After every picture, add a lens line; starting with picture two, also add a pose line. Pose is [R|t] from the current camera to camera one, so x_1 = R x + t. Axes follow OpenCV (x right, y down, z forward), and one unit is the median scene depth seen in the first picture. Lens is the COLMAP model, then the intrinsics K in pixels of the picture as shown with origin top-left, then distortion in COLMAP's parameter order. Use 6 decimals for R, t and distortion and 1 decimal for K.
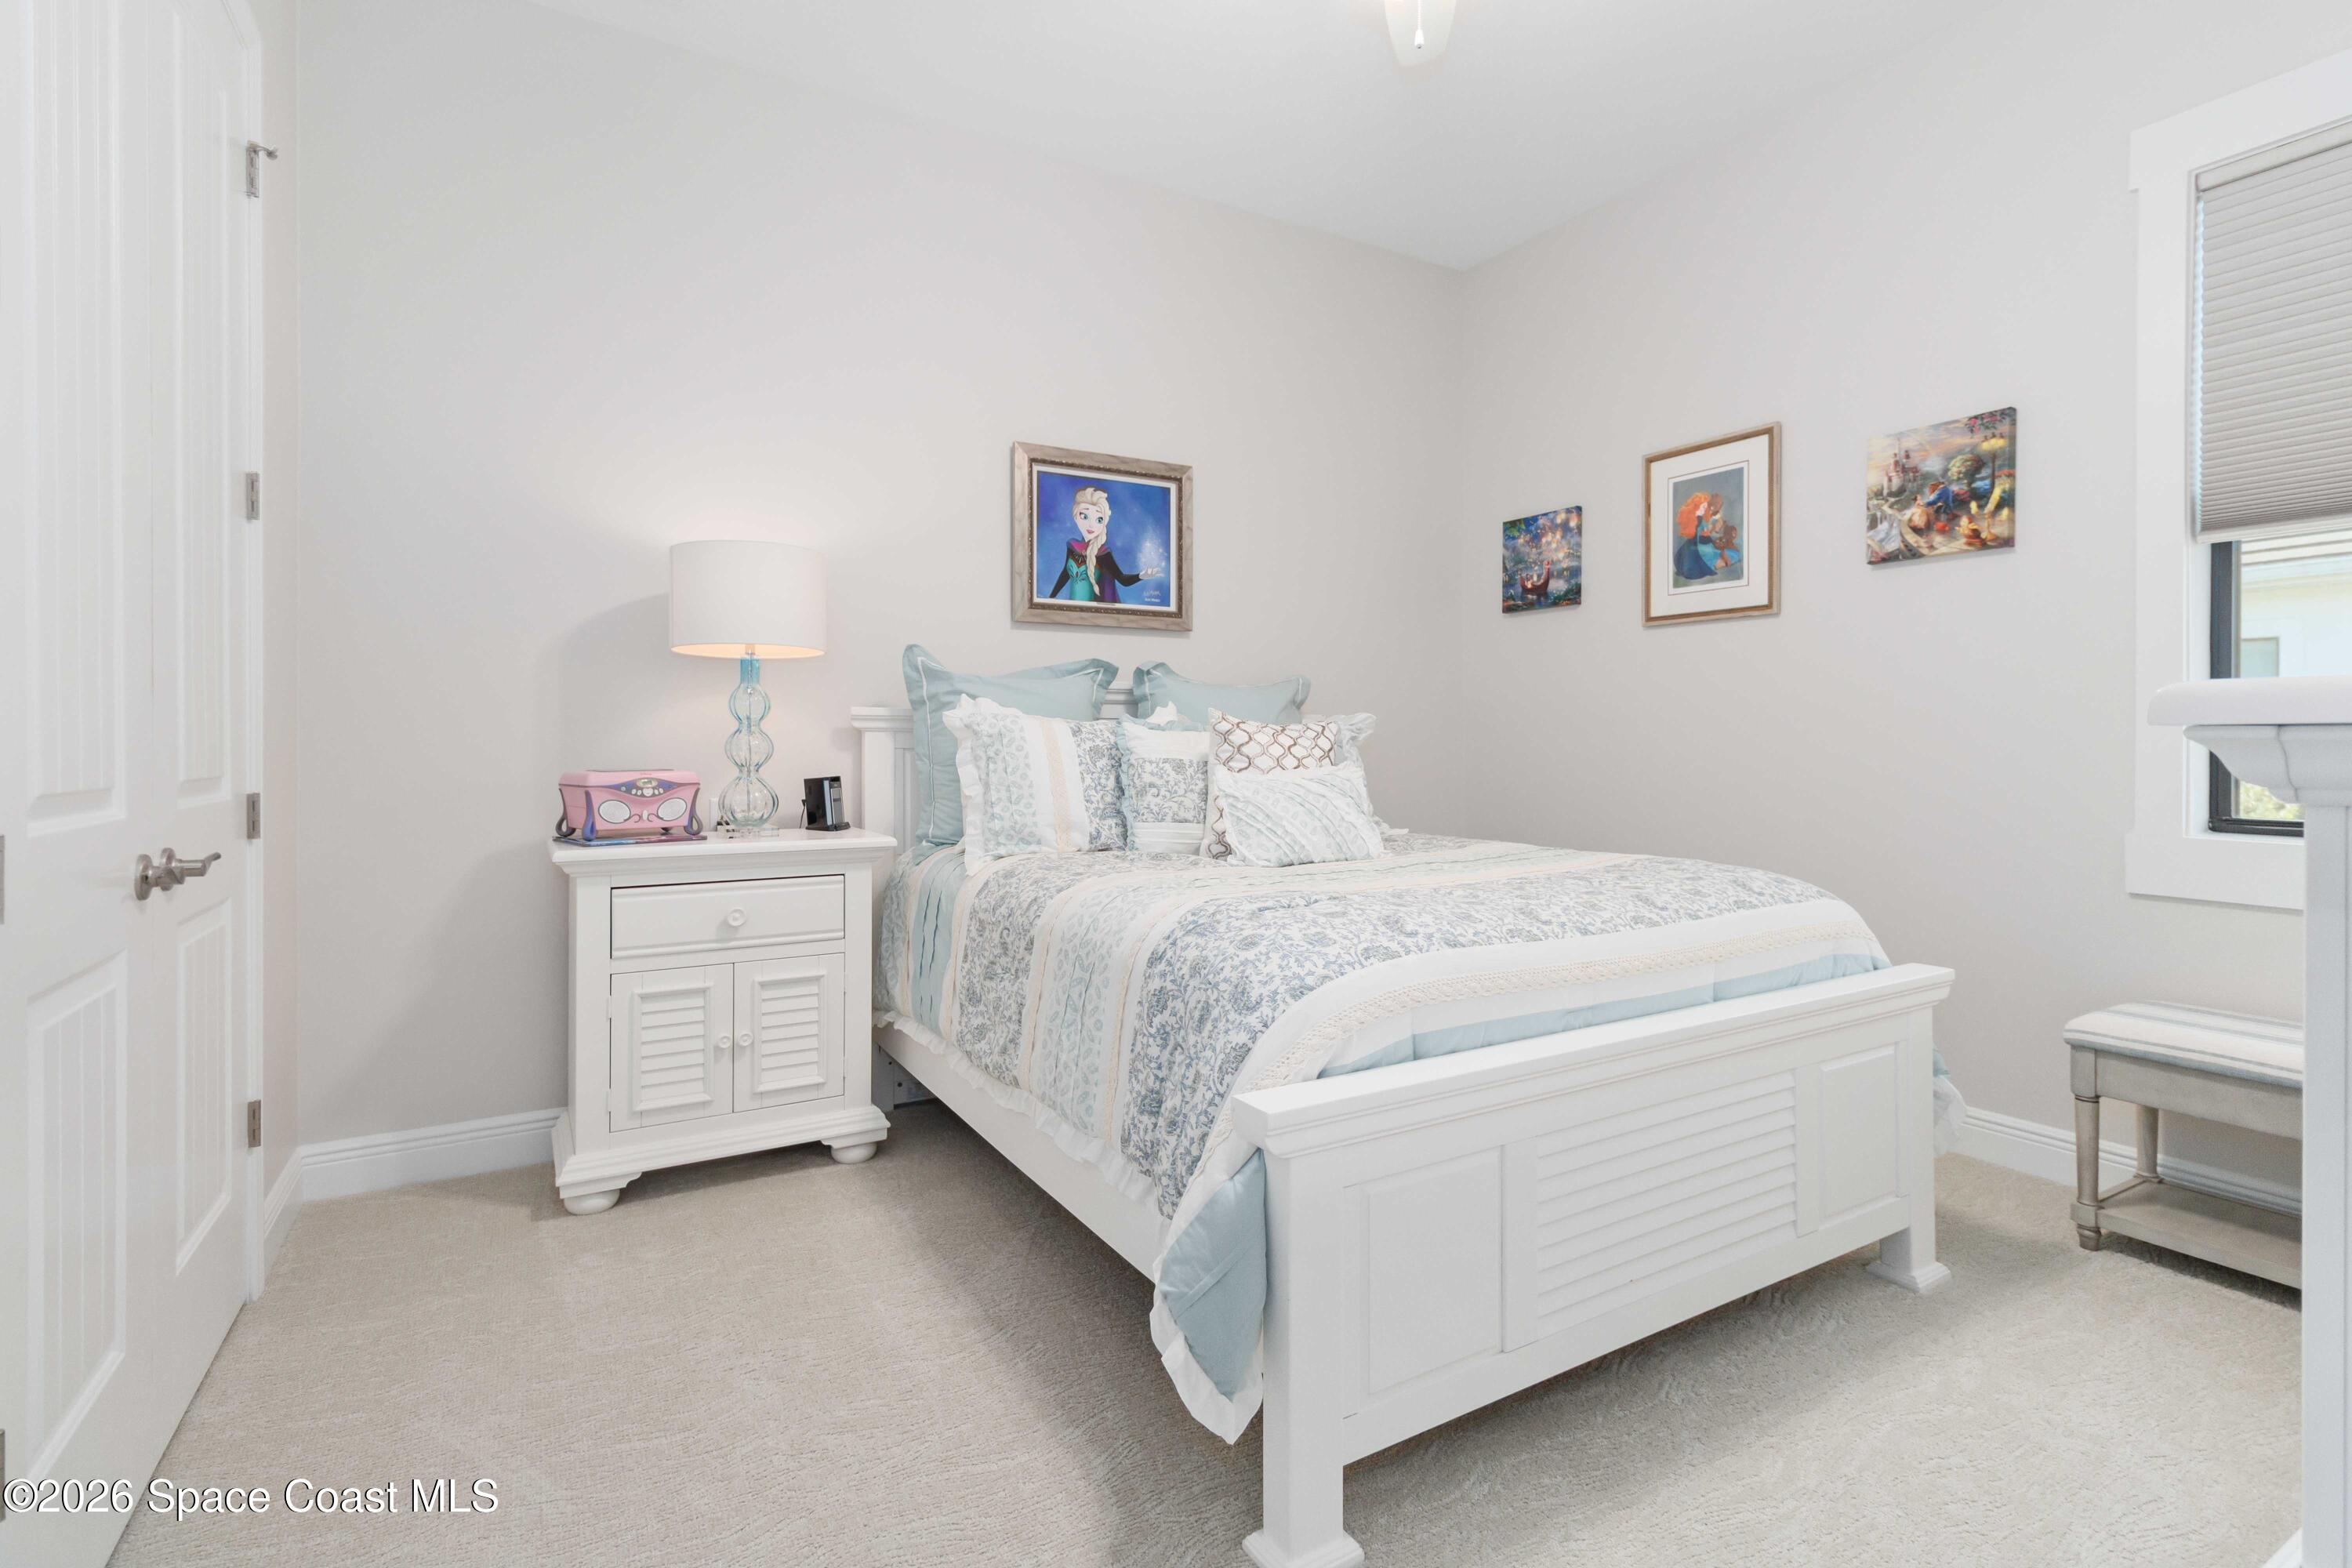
lens RADIAL K [[1107.9, 0, 1181.3], [0, 1107.9, 744.9], [0, 0, 1]] dist [-0.001083, 0.000109]
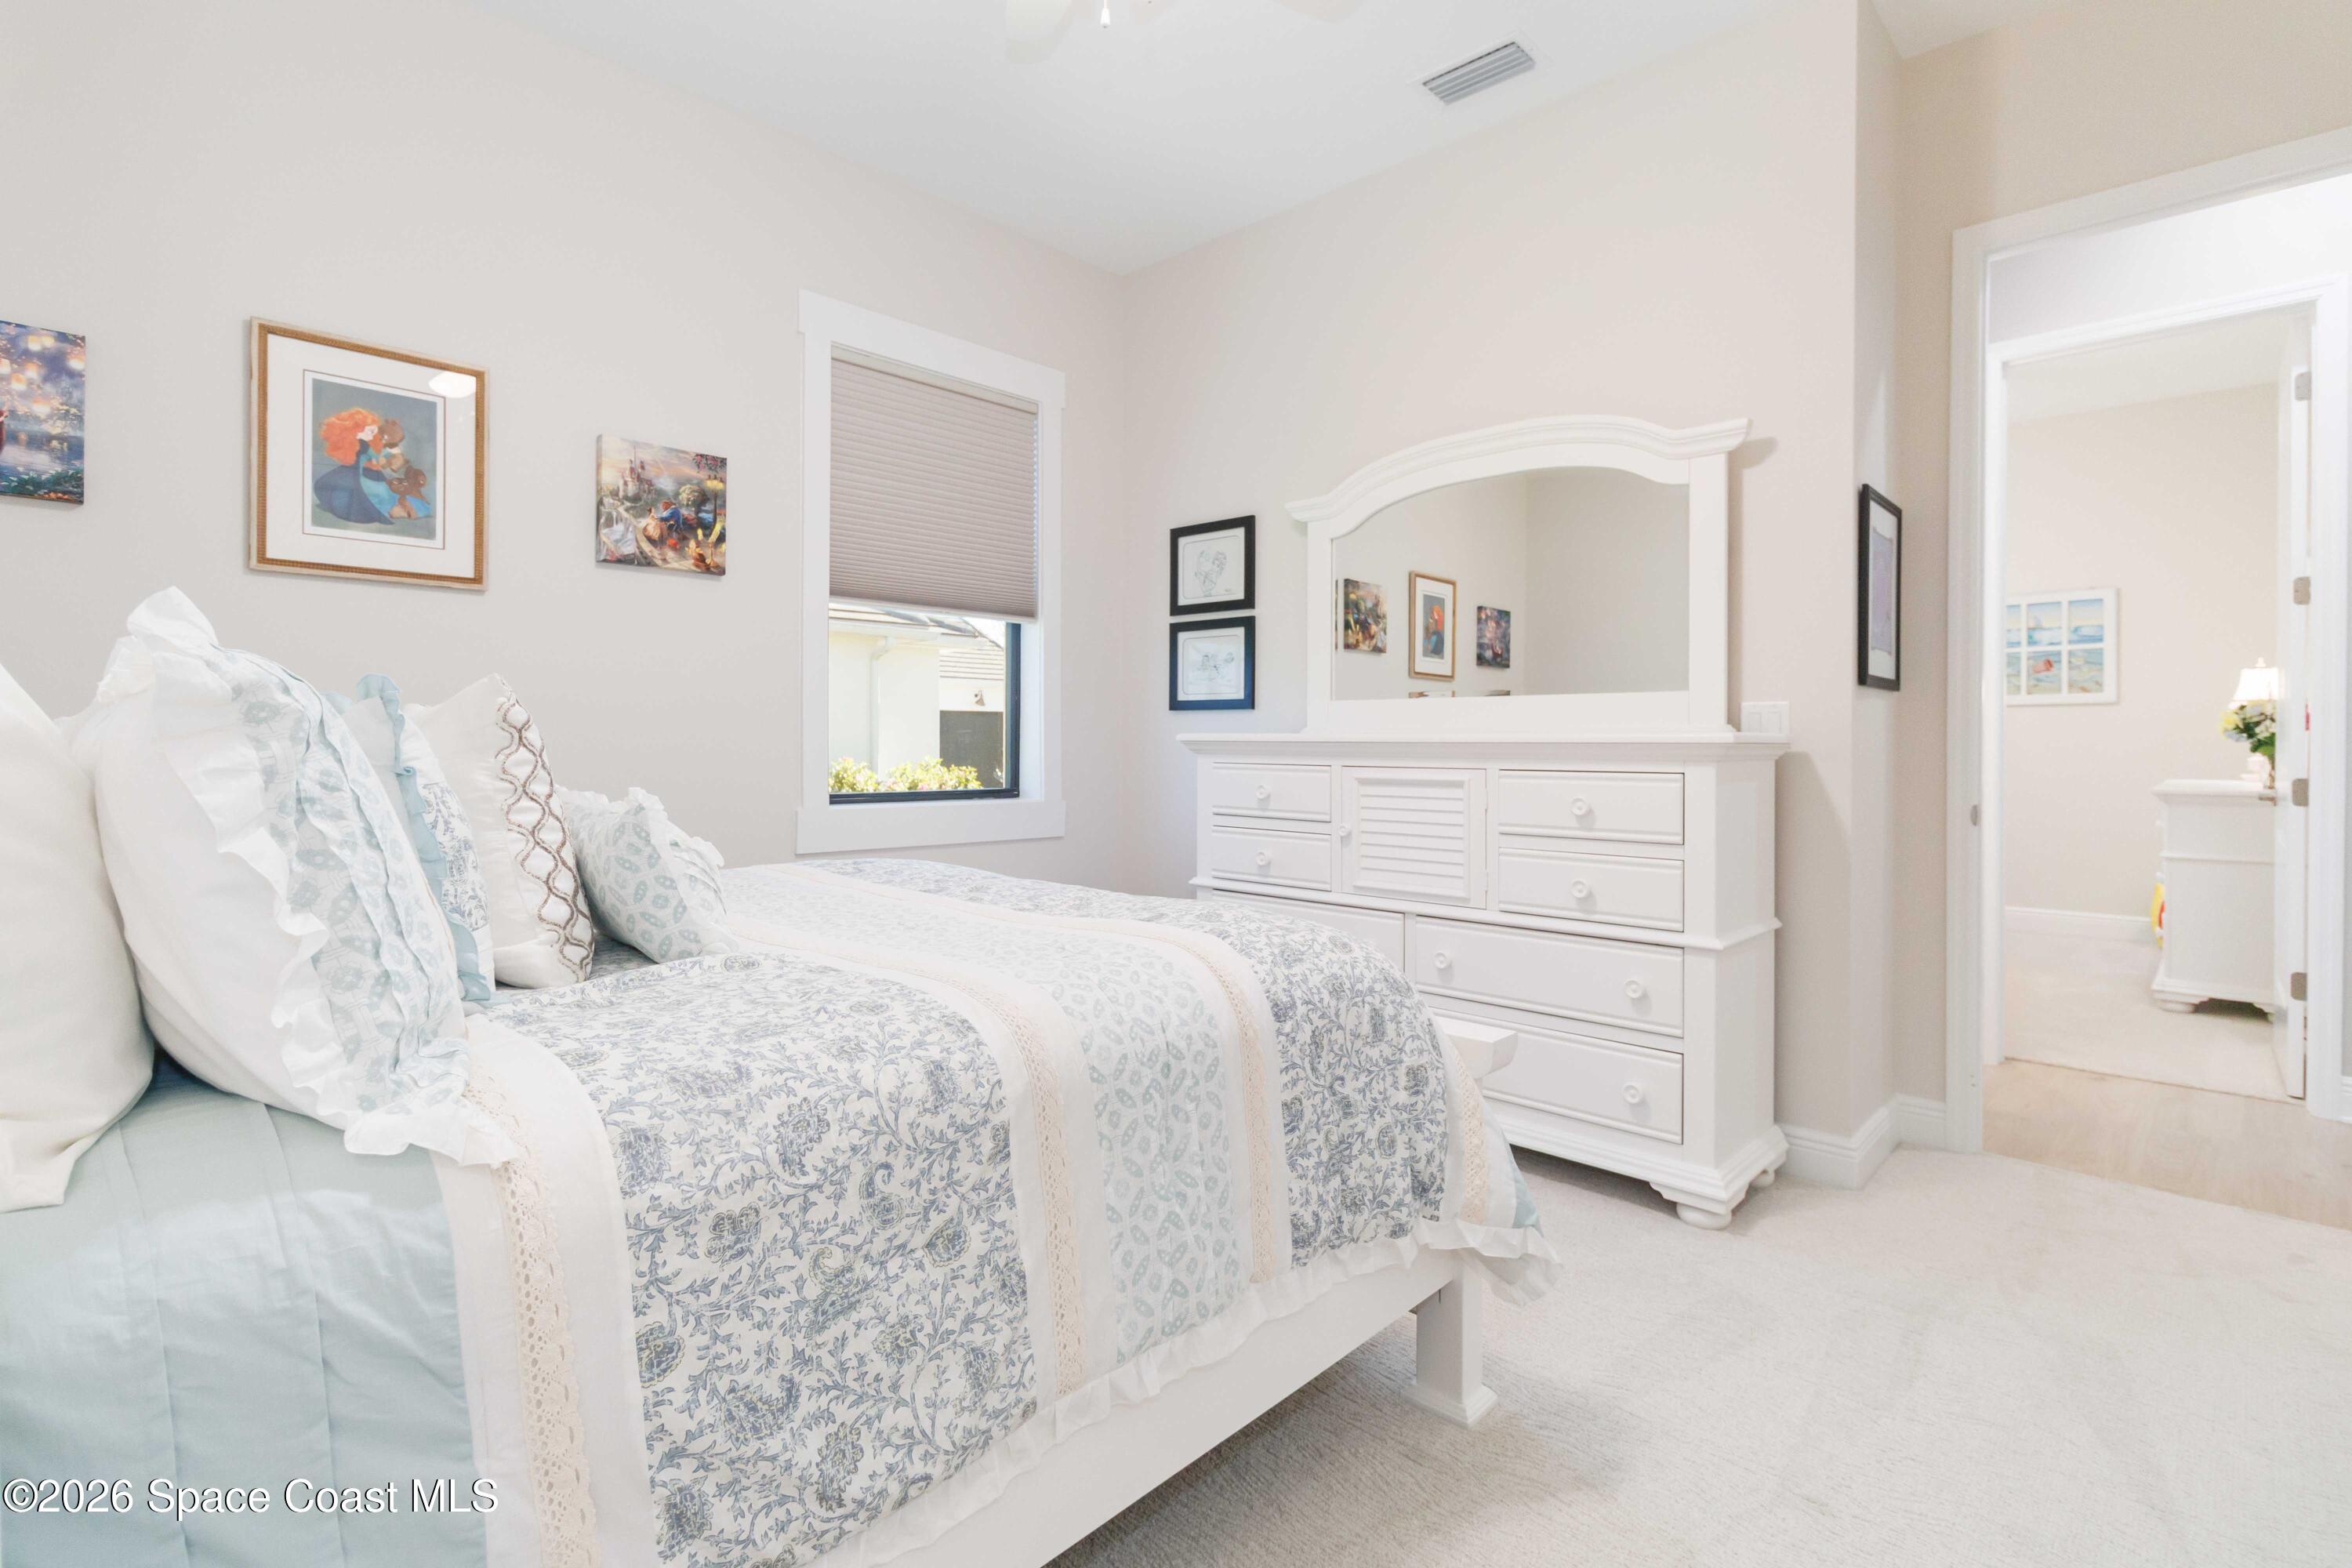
lens RADIAL K [[1107.9, 0, 1181.3], [0, 1107.9, 744.9], [0, 0, 1]] dist [-0.001083, 0.000109]
pose [[-0.269778, -0.005732, 0.962905, -0.493780], [-0.004639, 0.999978, 0.004653, -0.005608], [-0.962911, -0.003212, -0.269799, 0.796270]]
